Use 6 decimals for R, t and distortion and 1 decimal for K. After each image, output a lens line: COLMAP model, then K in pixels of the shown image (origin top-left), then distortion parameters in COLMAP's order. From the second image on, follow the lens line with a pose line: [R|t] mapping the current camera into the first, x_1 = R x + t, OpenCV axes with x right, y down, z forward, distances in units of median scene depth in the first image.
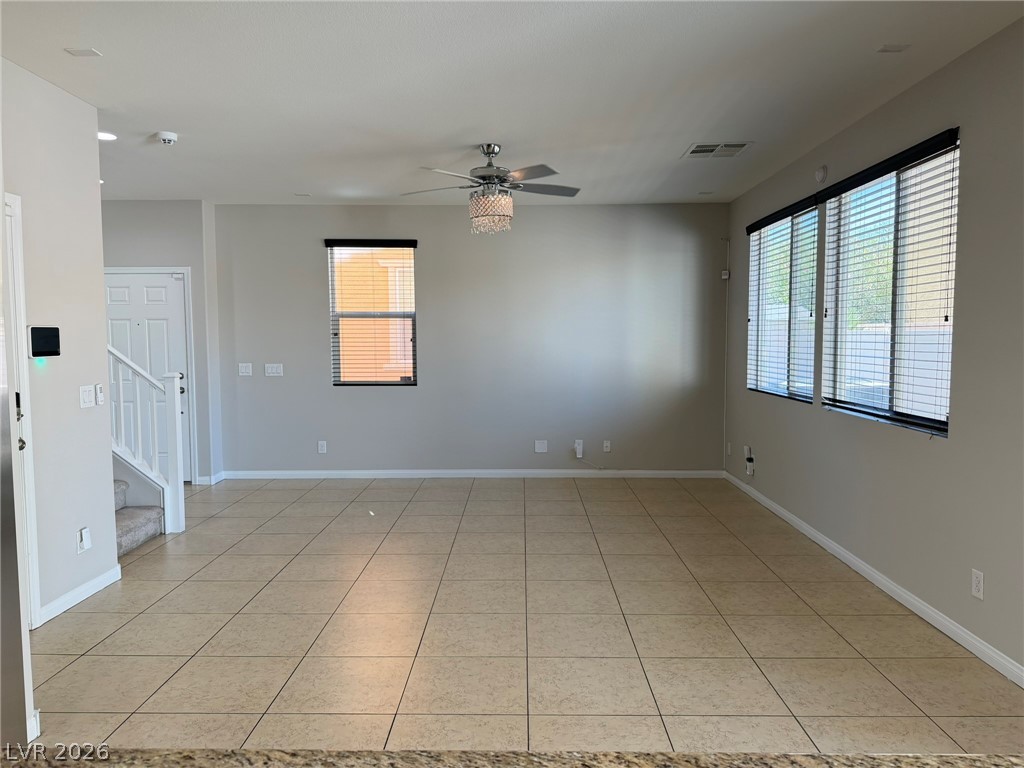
lens RADIAL K [[711.7, 0, 515.0], [0, 711.7, 388.7], [0, 0, 1]] dist [0.081055, -0.104311]
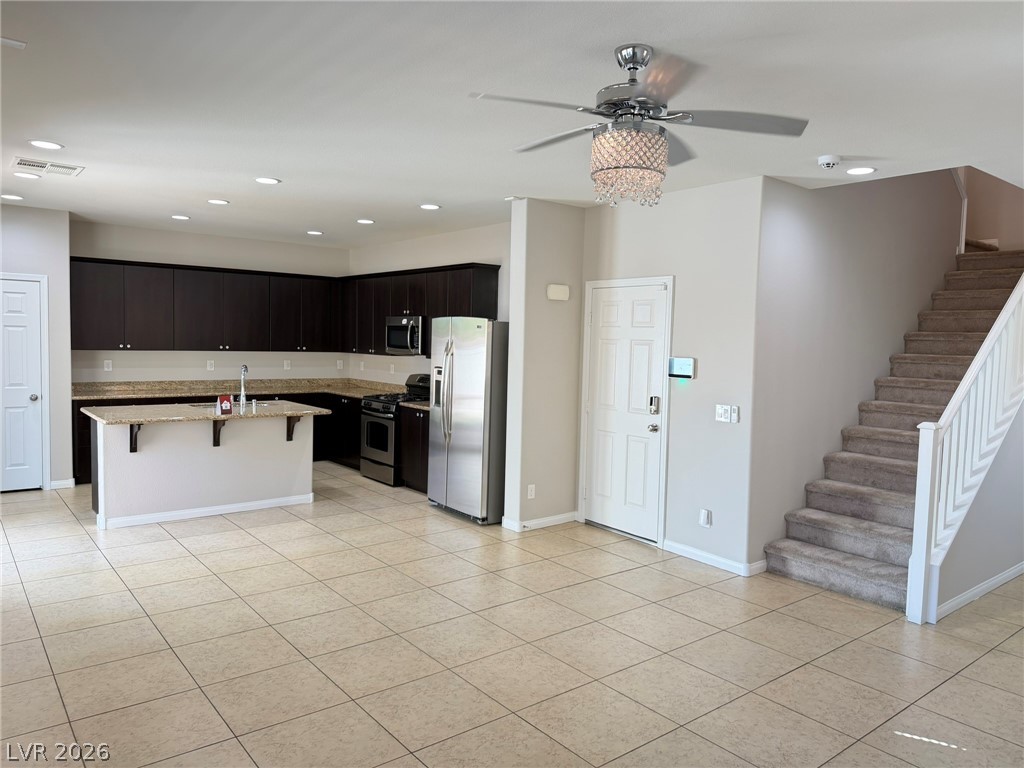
lens RADIAL K [[711.7, 0, 518.8], [0, 711.7, 383.1], [0, 0, 1]] dist [0.081055, -0.104311]
pose [[-0.771743, 0.022301, -0.635544, 0.377499], [-0.070530, 0.990218, 0.120391, -0.129410], [0.632012, 0.137736, -0.762620, 1.313002]]
